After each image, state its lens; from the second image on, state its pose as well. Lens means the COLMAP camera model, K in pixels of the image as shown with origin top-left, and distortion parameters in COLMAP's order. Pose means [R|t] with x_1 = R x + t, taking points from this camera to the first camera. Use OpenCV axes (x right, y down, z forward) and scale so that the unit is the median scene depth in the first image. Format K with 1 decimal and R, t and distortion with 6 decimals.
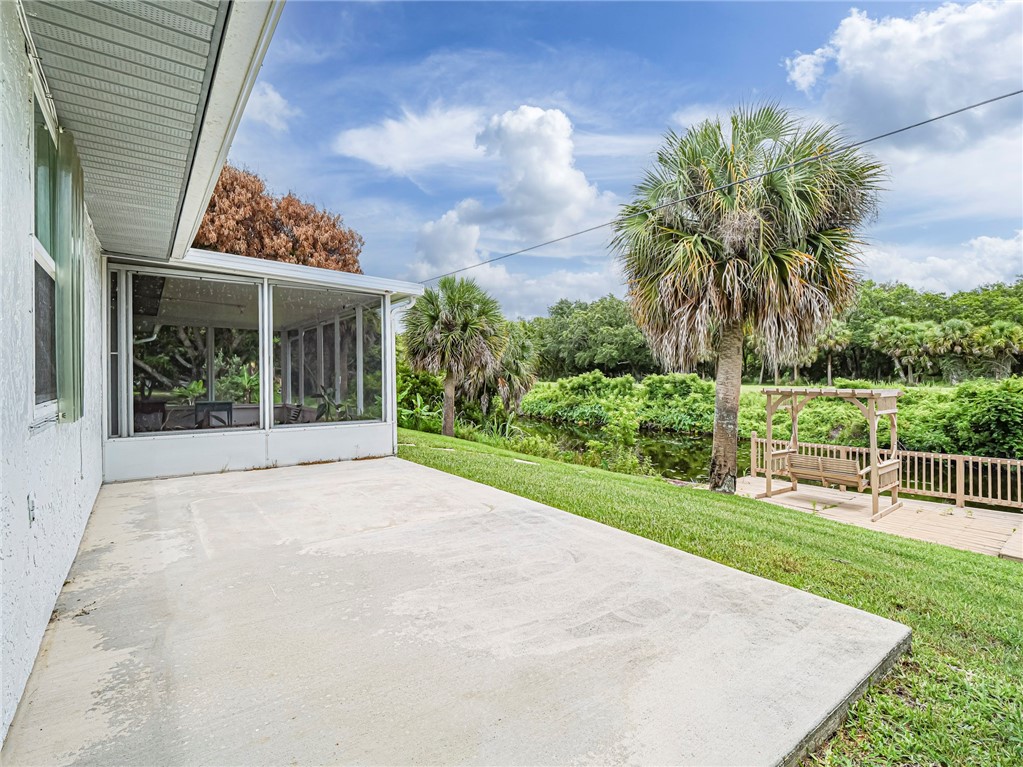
lens RADIAL K [[494.8, 0, 510.1], [0, 494.8, 381.2], [0, 0, 1]] dist [-0.019508, -0.000081]
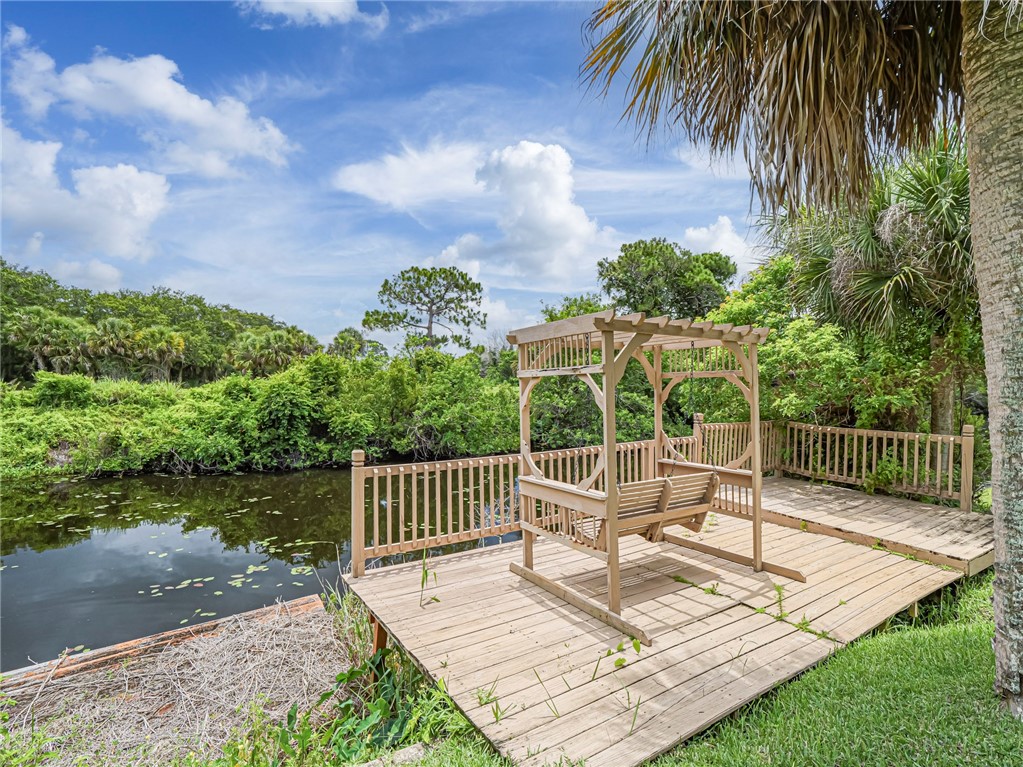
lens RADIAL K [[503.9, 0, 511.5], [0, 503.9, 383.5], [0, 0, 1]] dist [-0.022413, -0.000414]
pose [[0.063837, 0.011454, 0.997895, 0.030169], [0.007828, 0.999898, -0.011977, 0.014903], [-0.997930, 0.008576, 0.063741, 0.213889]]
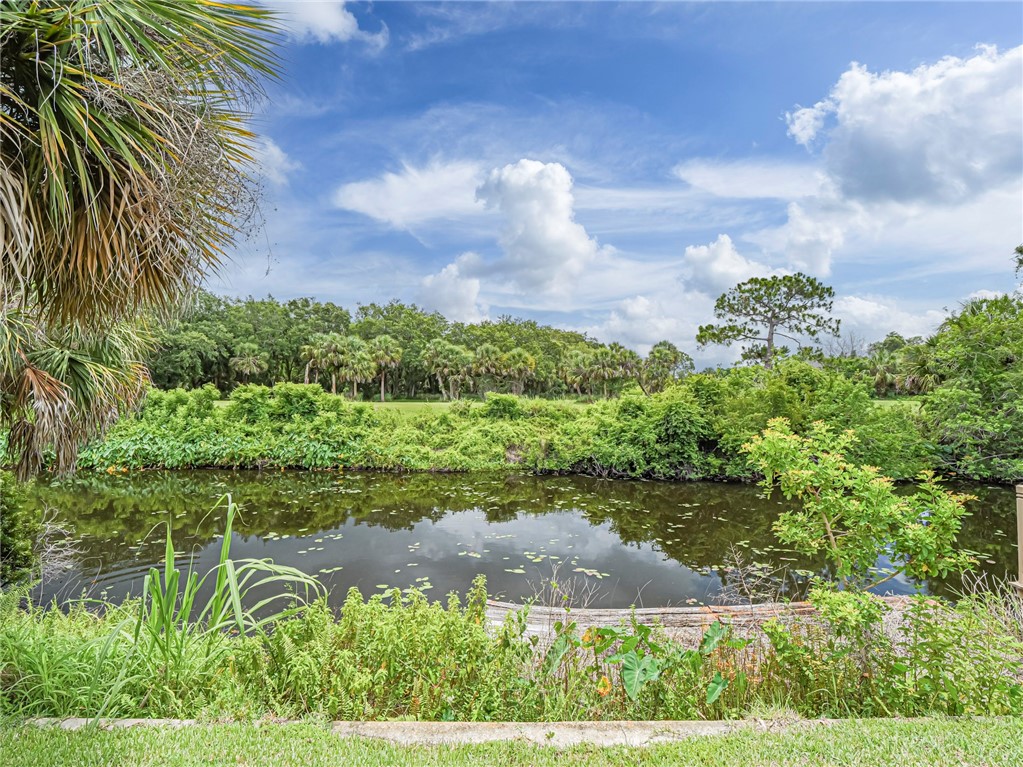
lens RADIAL K [[509.7, 0, 503.2], [0, 509.7, 384.0], [0, 0, 1]] dist [-0.018463, -0.000500]
pose [[0.590064, 0.025520, 0.806953, -0.048176], [-0.000437, 0.999510, -0.031291, 0.005604], [-0.807356, 0.018111, 0.589787, 0.279805]]
